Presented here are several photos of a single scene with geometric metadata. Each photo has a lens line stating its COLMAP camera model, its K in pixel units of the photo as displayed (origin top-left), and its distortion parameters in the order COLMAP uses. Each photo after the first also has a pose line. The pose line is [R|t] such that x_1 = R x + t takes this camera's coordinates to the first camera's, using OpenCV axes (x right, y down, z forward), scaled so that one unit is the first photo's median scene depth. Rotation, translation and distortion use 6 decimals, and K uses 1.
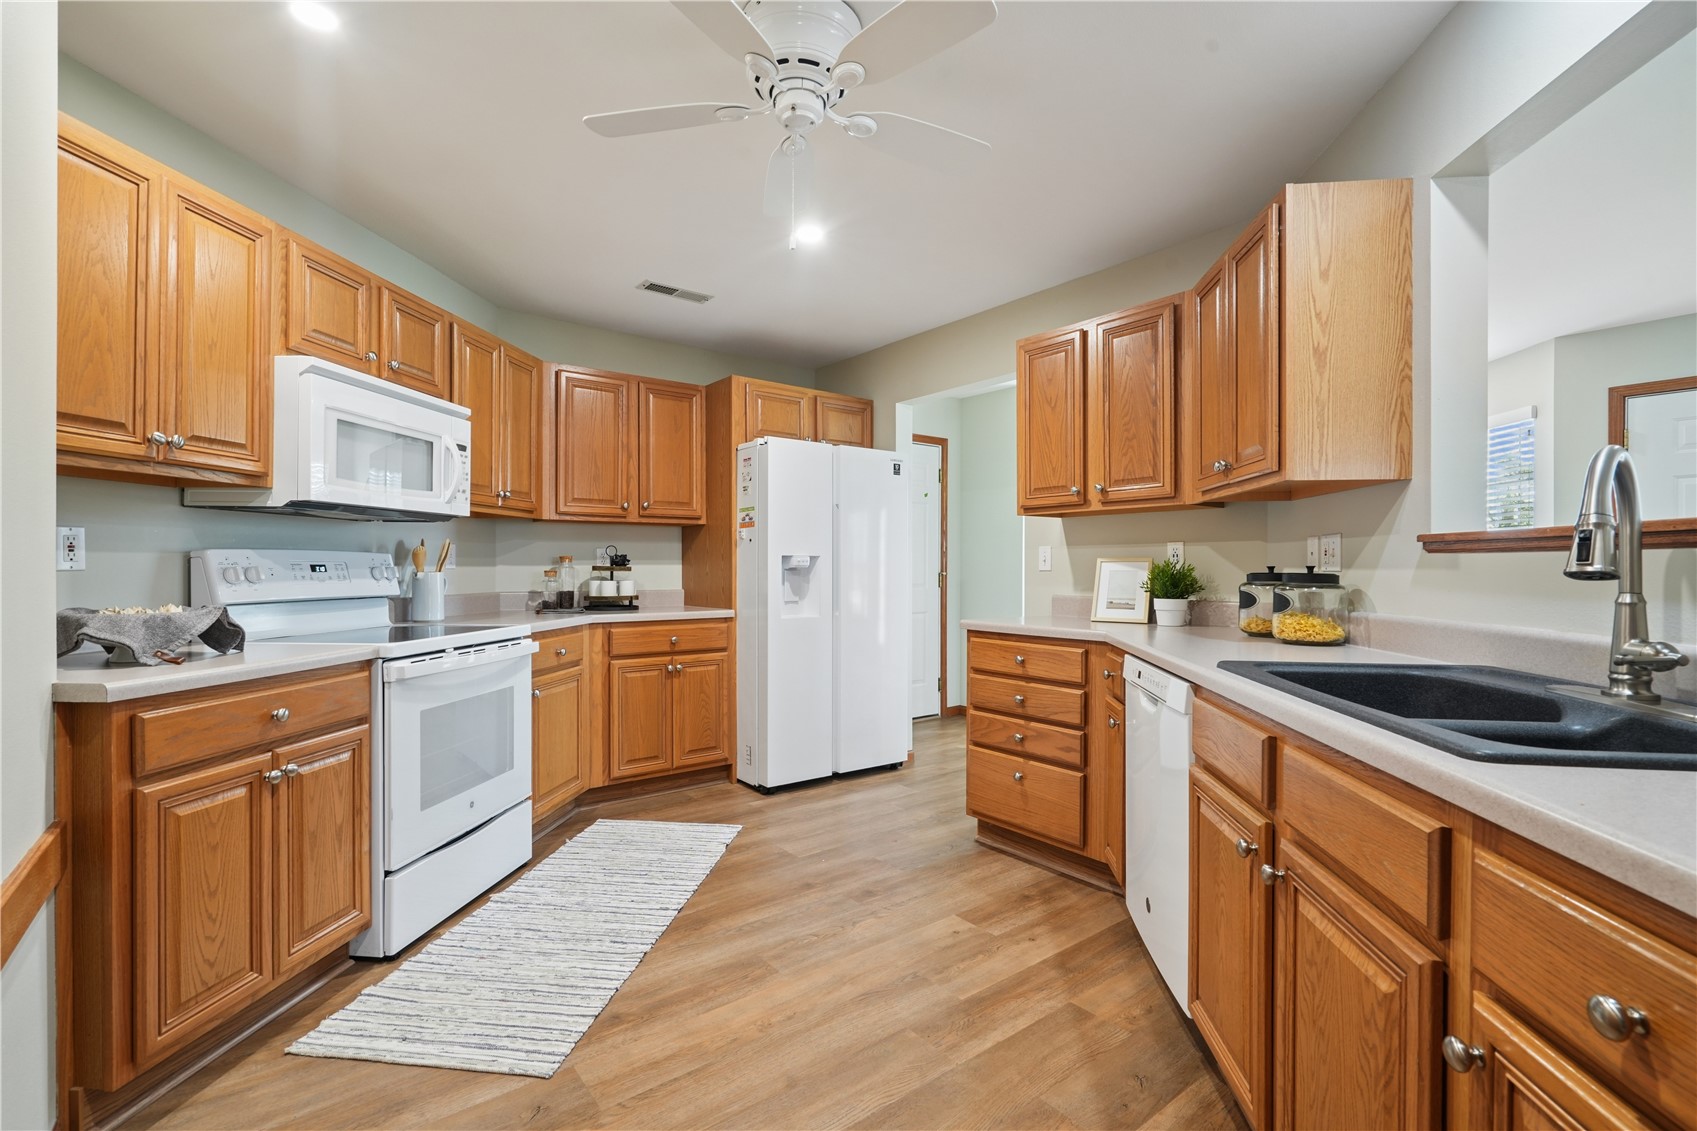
lens RADIAL K [[768.4, 0, 849.4], [0, 768.4, 563.7], [0, 0, 1]] dist [-0.001519, -0.000141]
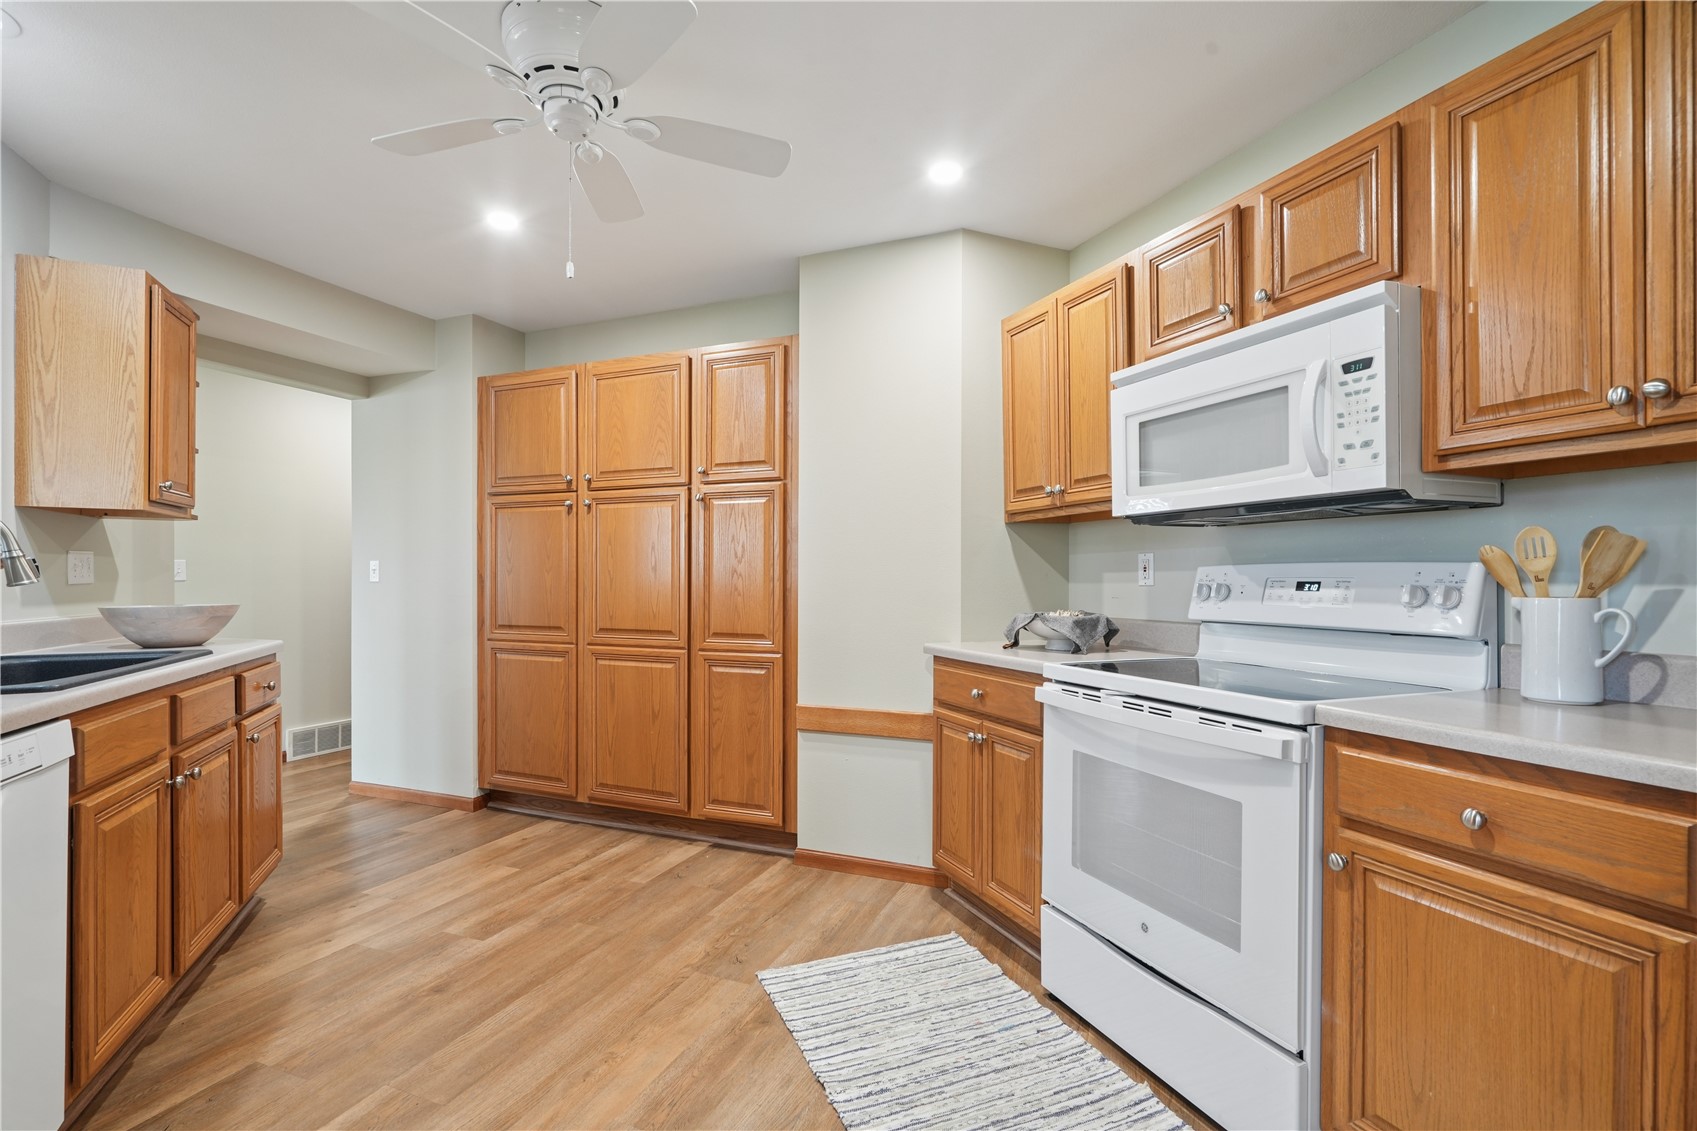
lens RADIAL K [[768.4, 0, 854.0], [0, 768.4, 582.5], [0, 0, 1]] dist [-0.001519, -0.000141]
pose [[-0.860721, 0.003273, -0.509066, 0.101635], [0.002096, 0.999994, 0.002886, -0.001006], [0.509072, 0.001417, -0.860723, 1.721679]]
